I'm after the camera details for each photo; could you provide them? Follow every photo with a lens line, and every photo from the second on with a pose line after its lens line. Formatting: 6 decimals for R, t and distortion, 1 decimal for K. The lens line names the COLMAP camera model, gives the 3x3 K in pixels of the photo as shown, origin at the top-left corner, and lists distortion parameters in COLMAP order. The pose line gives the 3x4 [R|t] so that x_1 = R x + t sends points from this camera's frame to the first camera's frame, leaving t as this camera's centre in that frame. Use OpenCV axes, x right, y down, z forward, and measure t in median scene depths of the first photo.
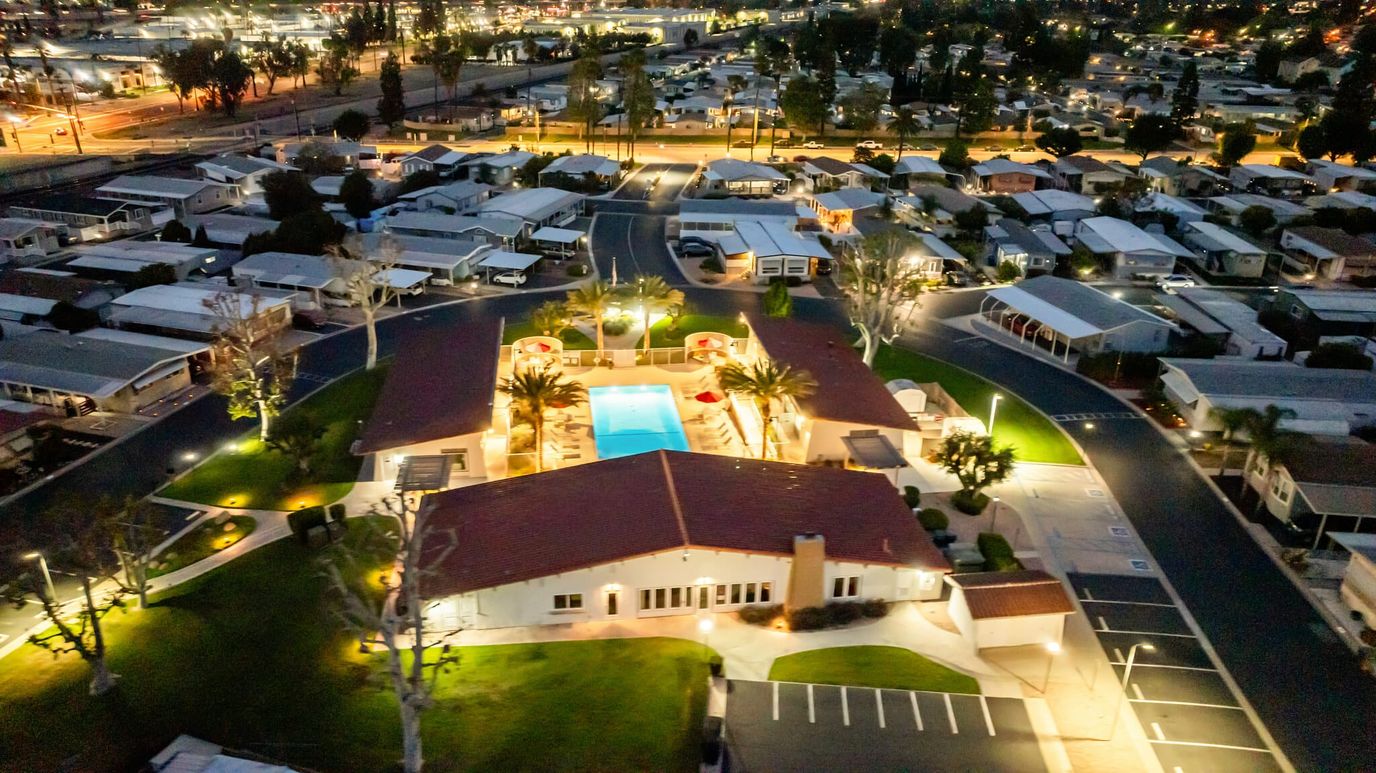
lens RADIAL K [[969.7, 0, 689.2], [0, 969.7, 405.4], [0, 0, 1]] dist [-0.028297, 0.022272]
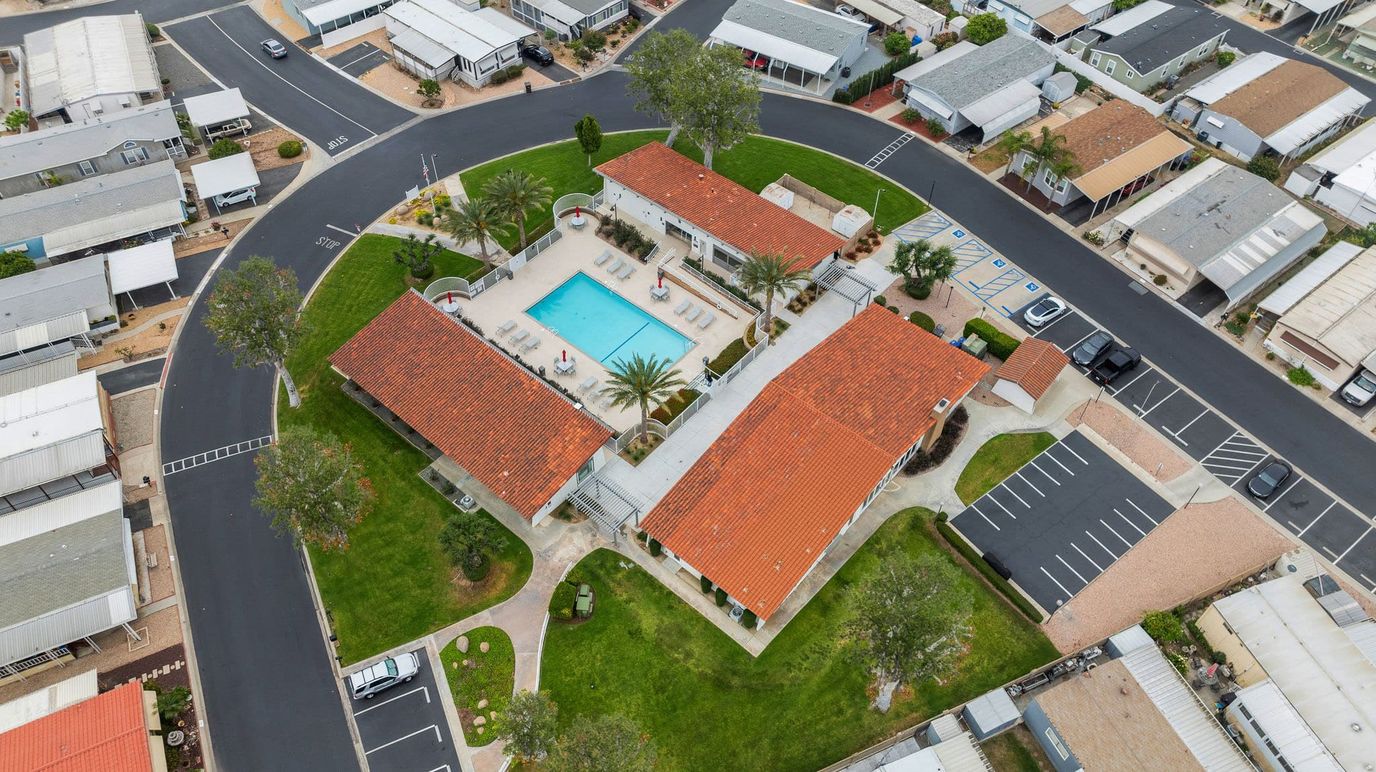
lens RADIAL K [[999.3, 0, 690.6], [0, 999.3, 383.9], [0, 0, 1]] dist [-0.019189, -0.002284]
pose [[0.748147, -0.508096, 0.426749, -0.433929], [0.270142, 0.820669, 0.503513, -0.413703], [-0.606053, -0.261419, 0.751239, 0.082182]]
